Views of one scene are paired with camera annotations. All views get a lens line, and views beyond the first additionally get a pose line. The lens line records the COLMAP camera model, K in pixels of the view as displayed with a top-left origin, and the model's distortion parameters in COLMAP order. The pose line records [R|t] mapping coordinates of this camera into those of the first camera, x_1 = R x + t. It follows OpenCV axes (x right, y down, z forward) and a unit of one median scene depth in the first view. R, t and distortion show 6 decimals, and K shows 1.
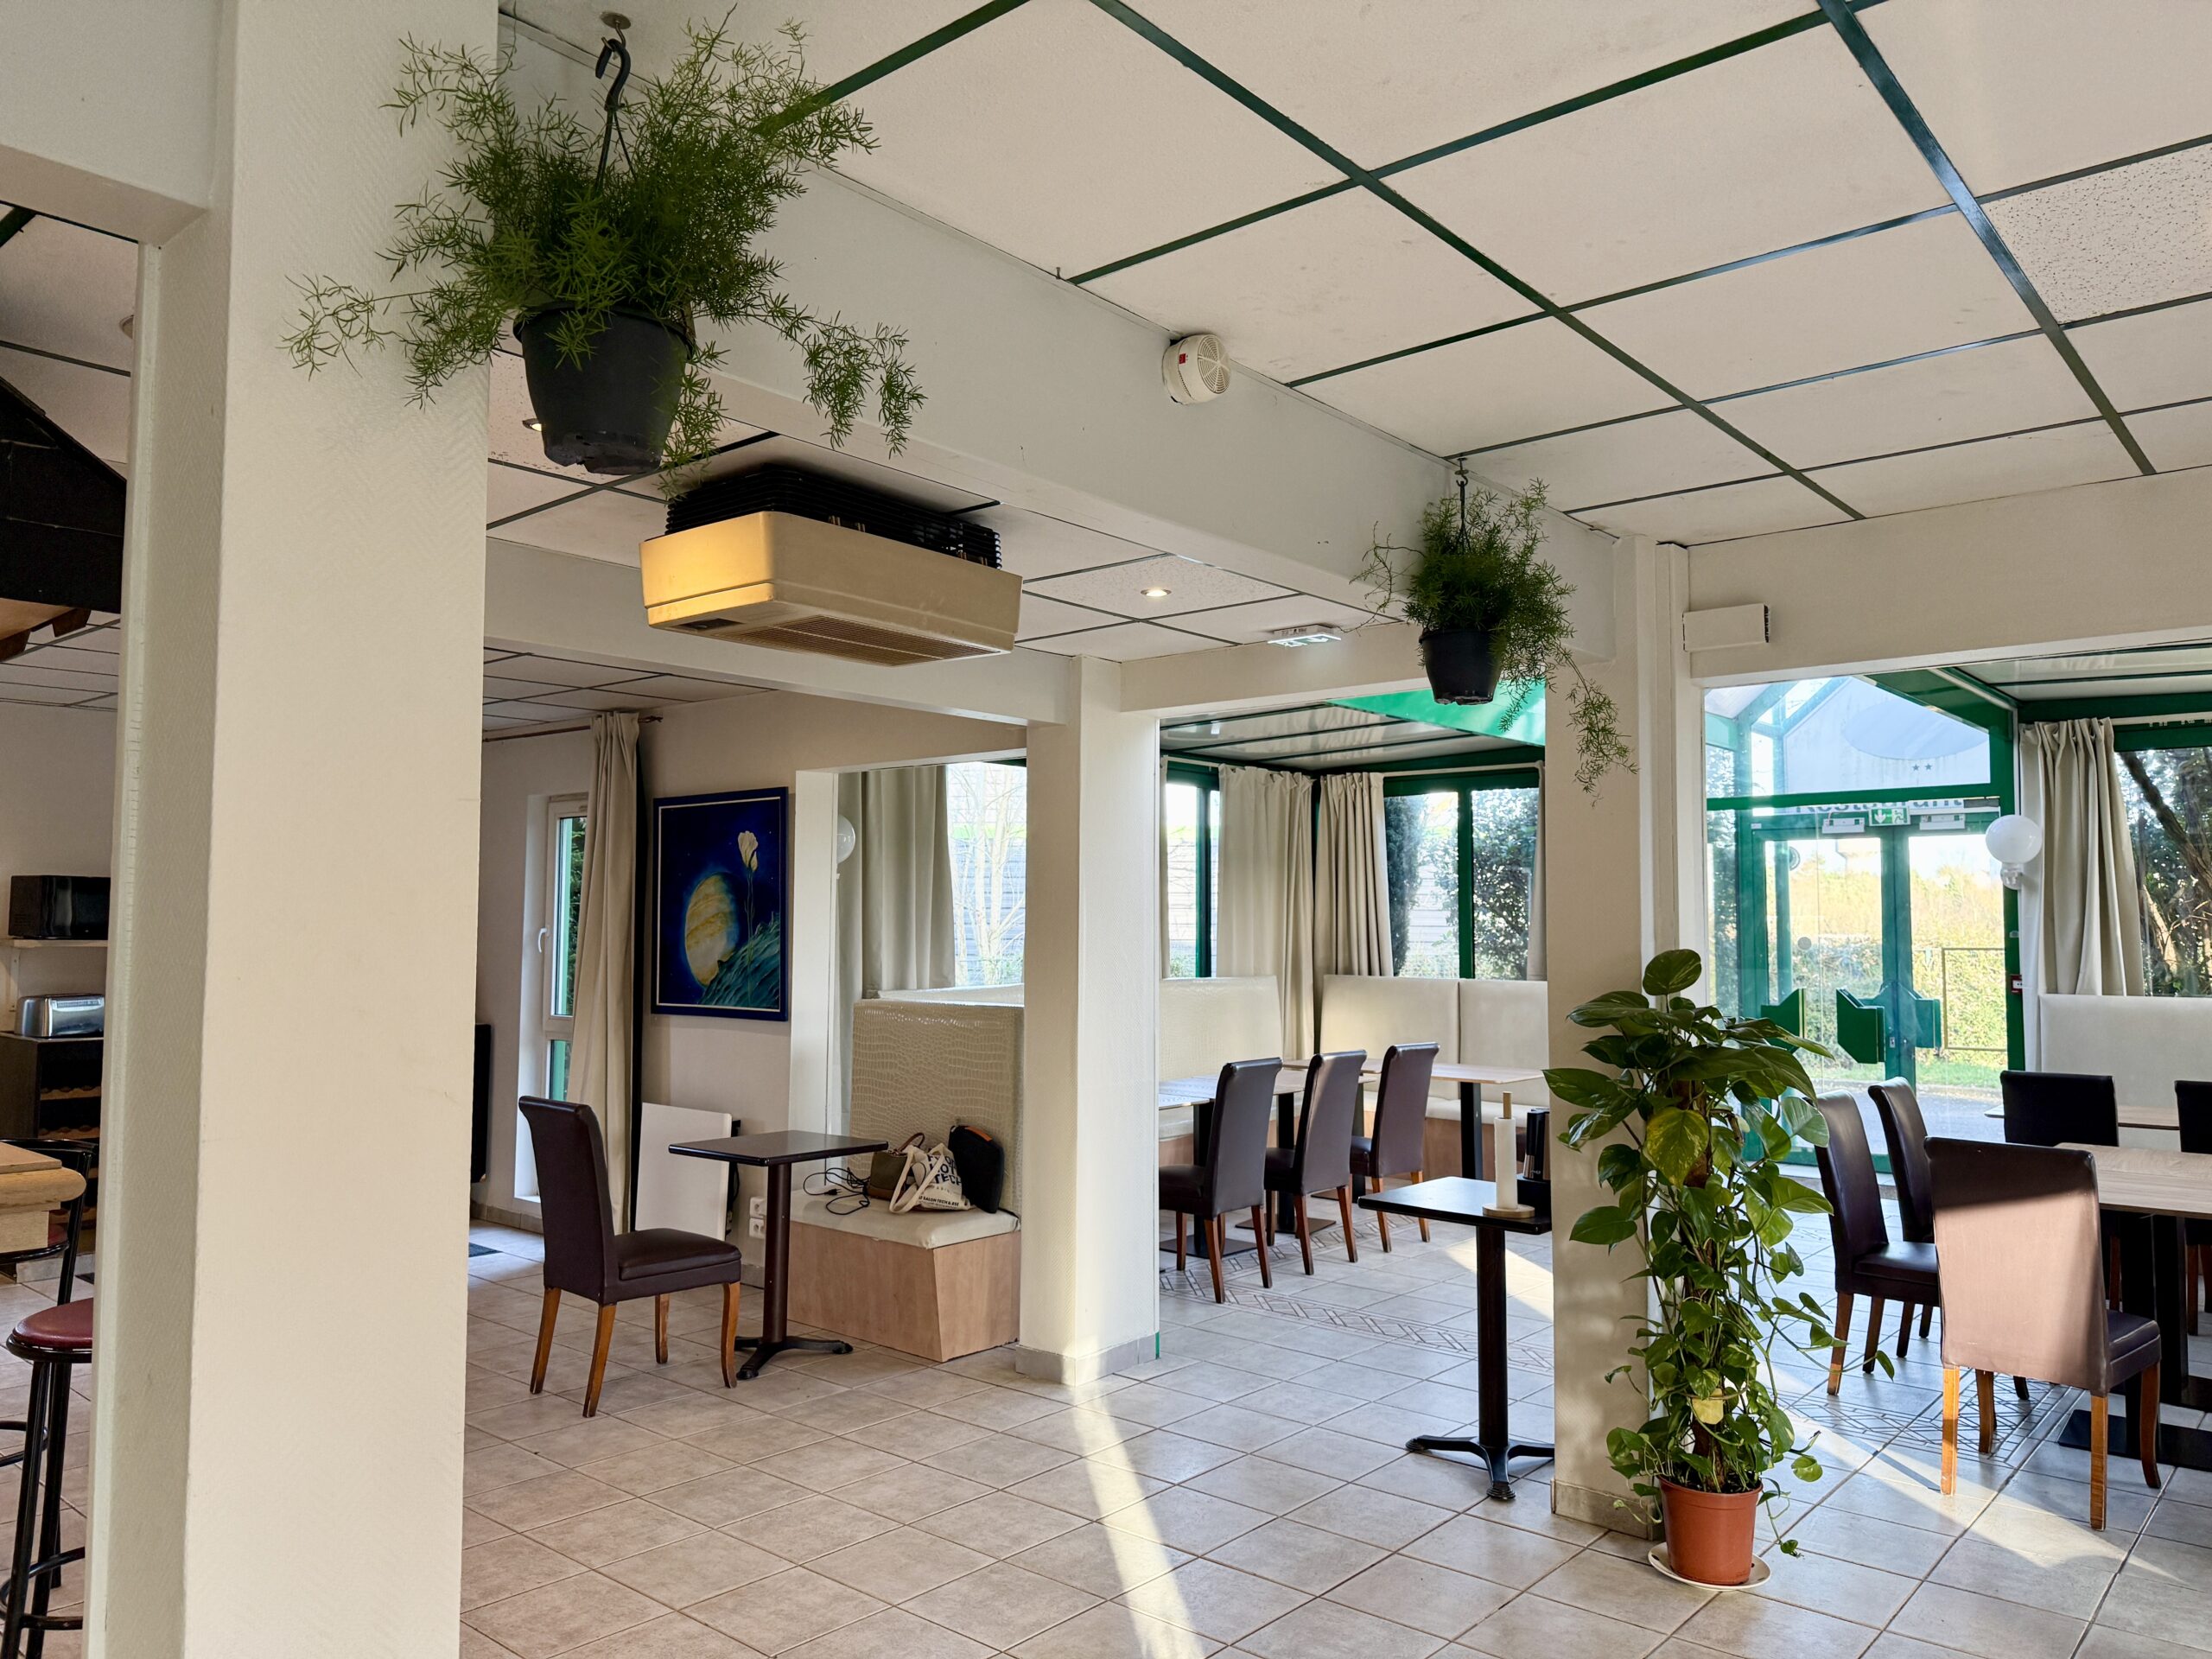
lens RADIAL K [[1551.7, 0, 1106.0], [0, 1551.7, 829.5], [0, 0, 1]] dist [0.057785, -0.077946]
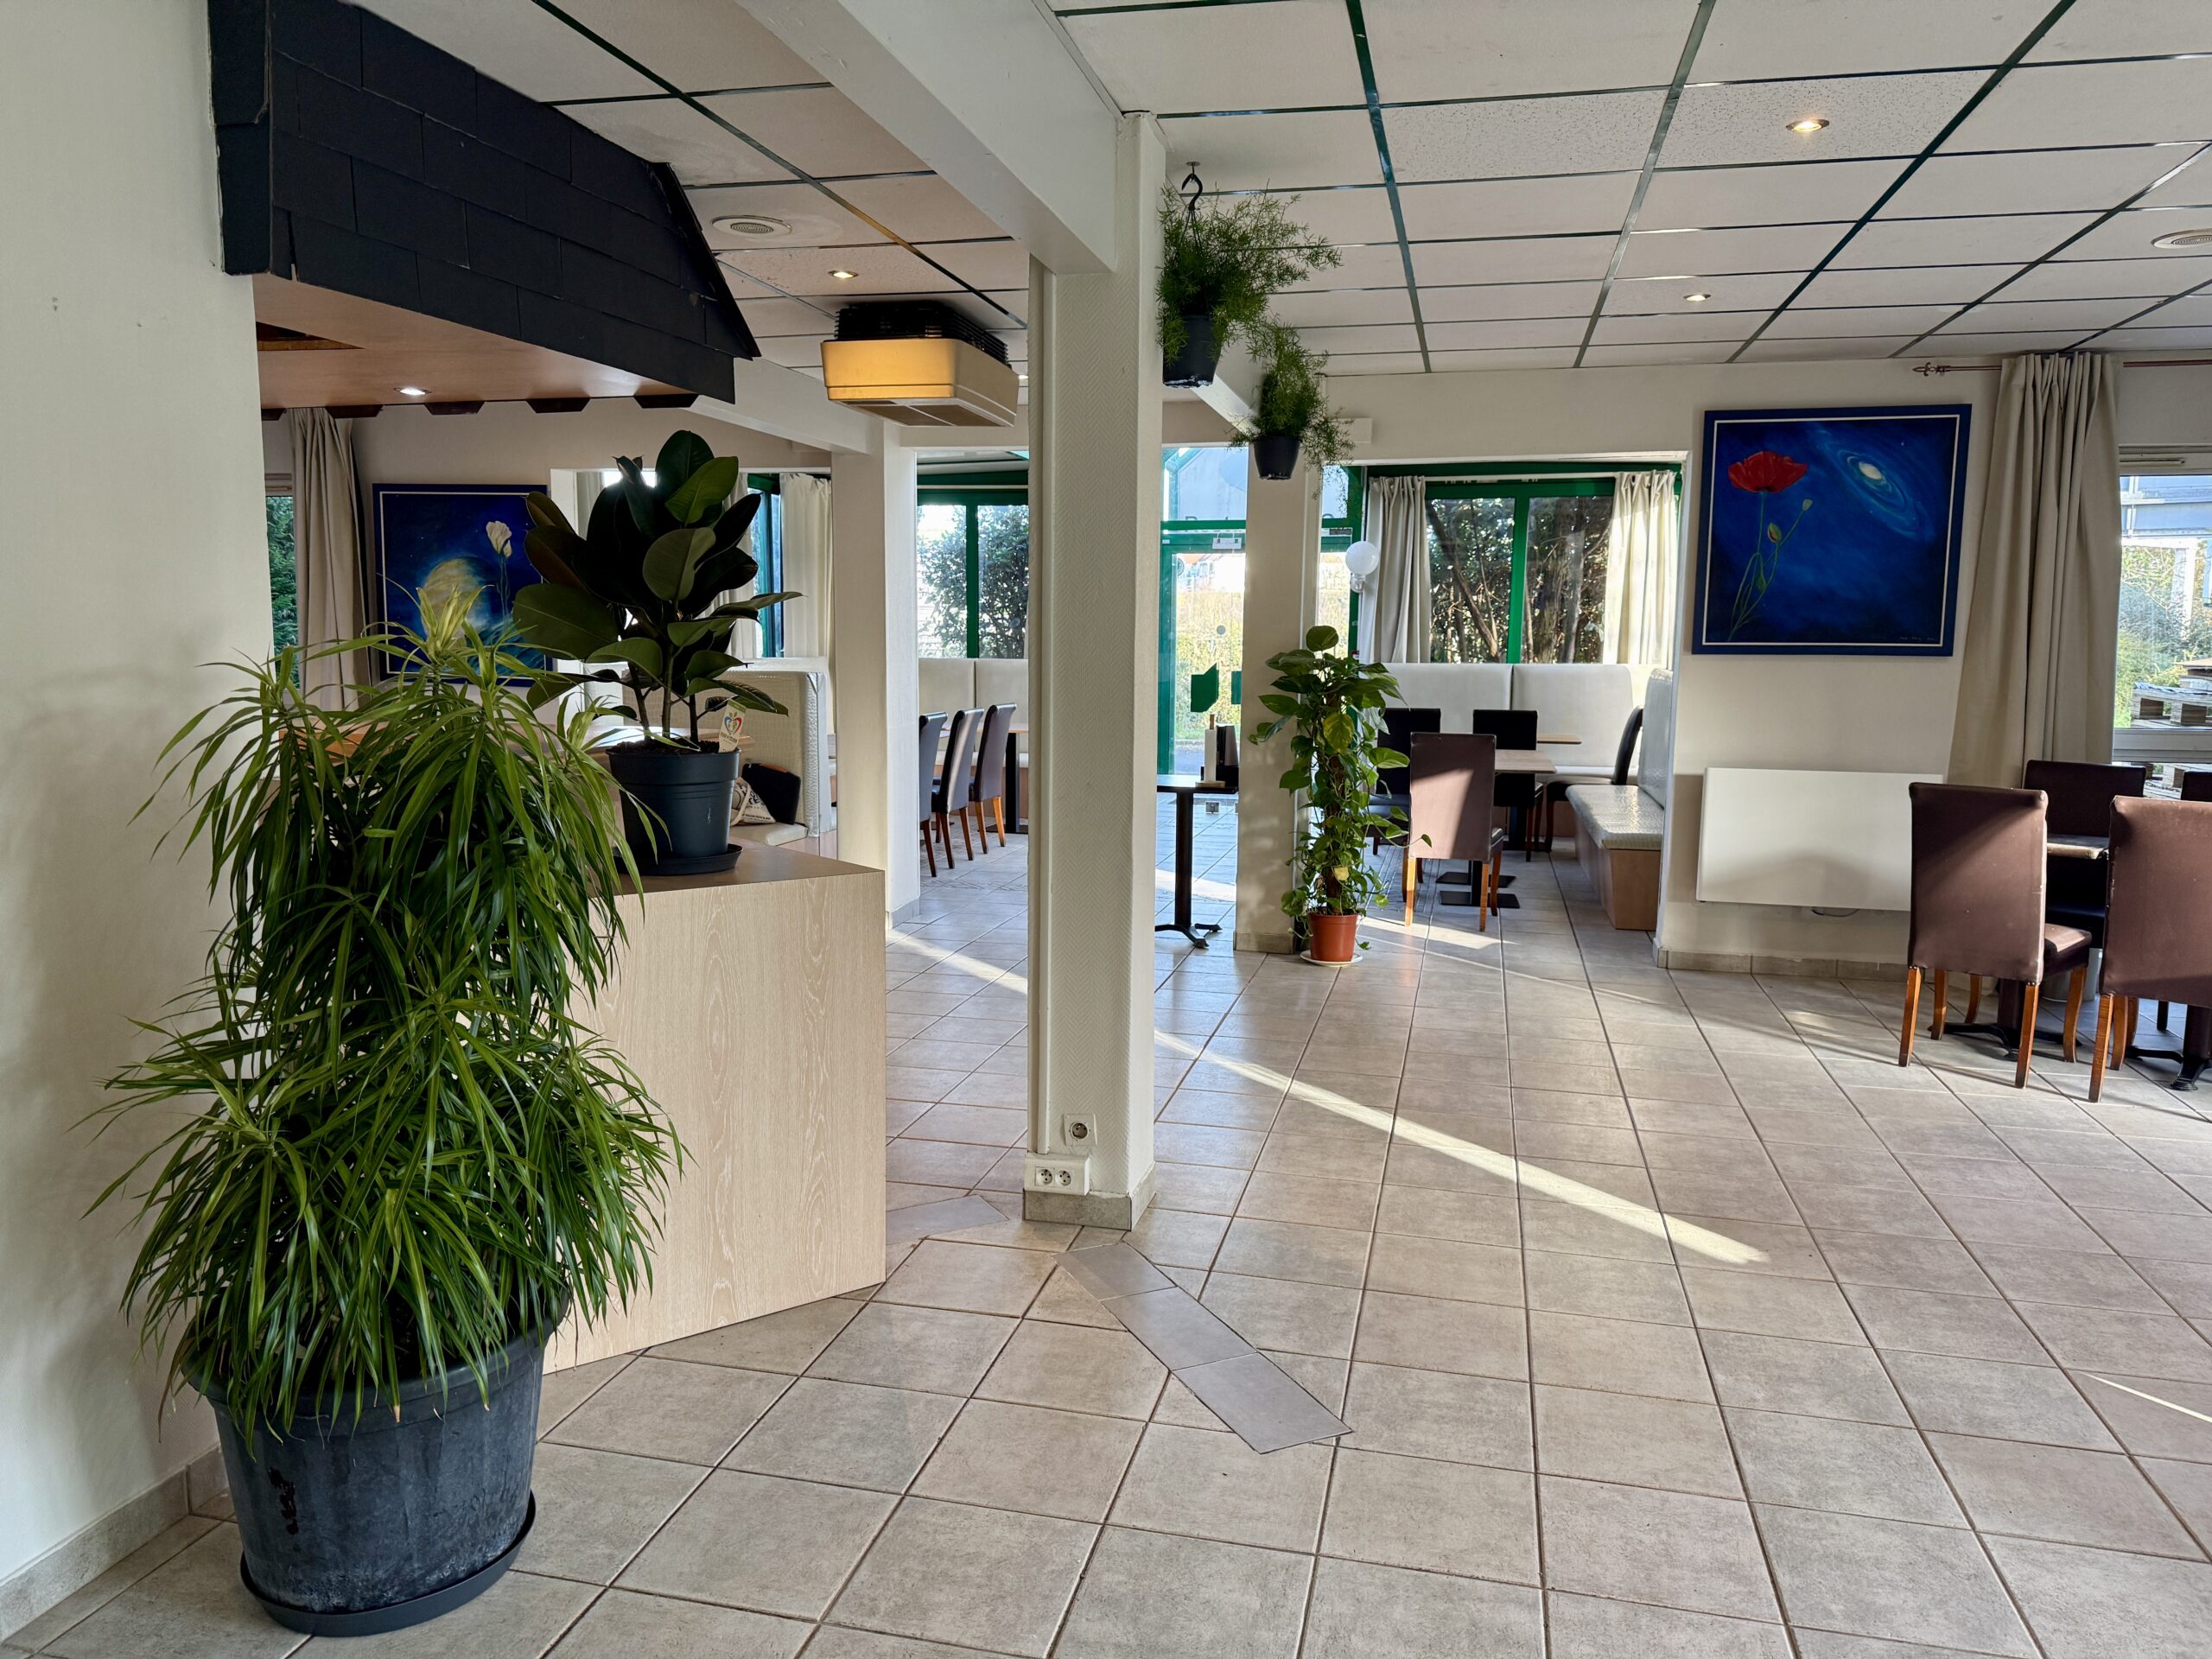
lens RADIAL K [[1554.0, 0, 1106.0], [0, 1554.0, 829.5], [0, 0, 1]] dist [0.169565, -0.226753]
pose [[0.885354, -0.055443, 0.461600, -0.381054], [-0.034294, 0.982371, 0.183768, -0.006248], [-0.463651, -0.178530, 0.867845, -0.250438]]
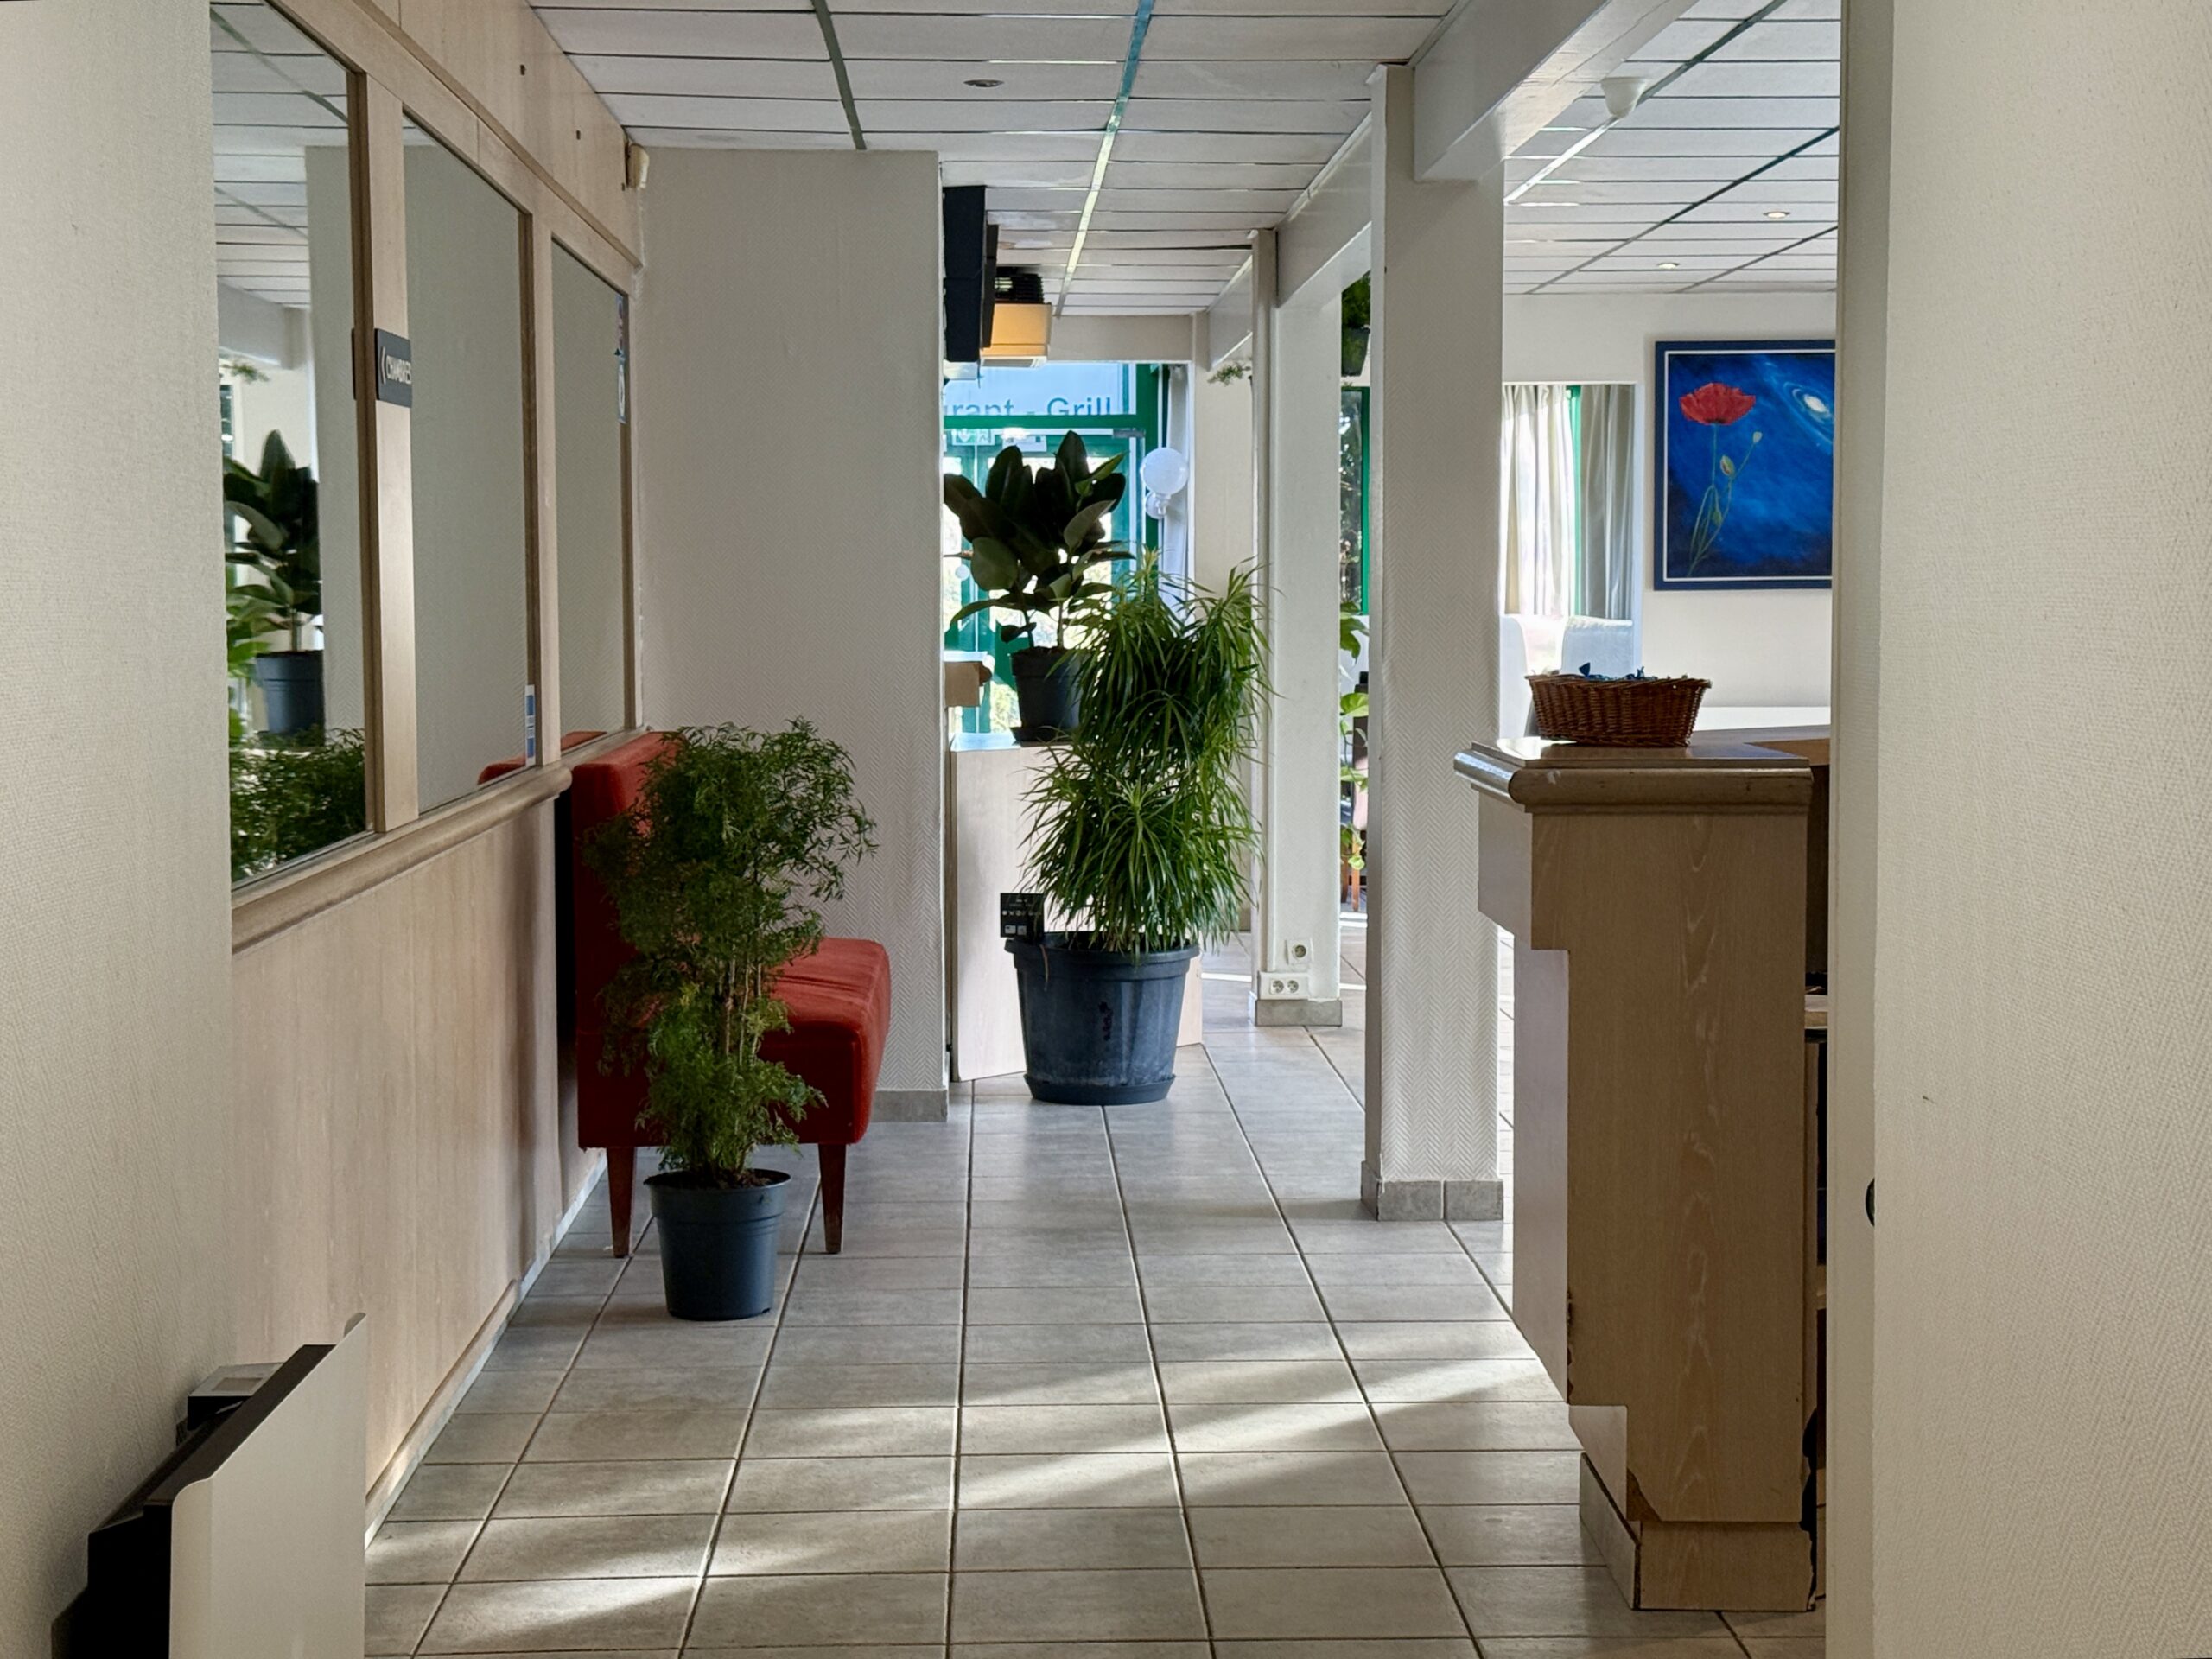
lens RADIAL K [[3643.3, 0, 1106.0], [0, 3643.3, 829.5], [0, 0, 1]] dist [0.383760, 0.009421]
pose [[0.733384, -0.052403, 0.677792, -1.305578], [-0.035970, 0.992637, 0.115665, -0.044458], [-0.678862, -0.109207, 0.726099, -0.912017]]
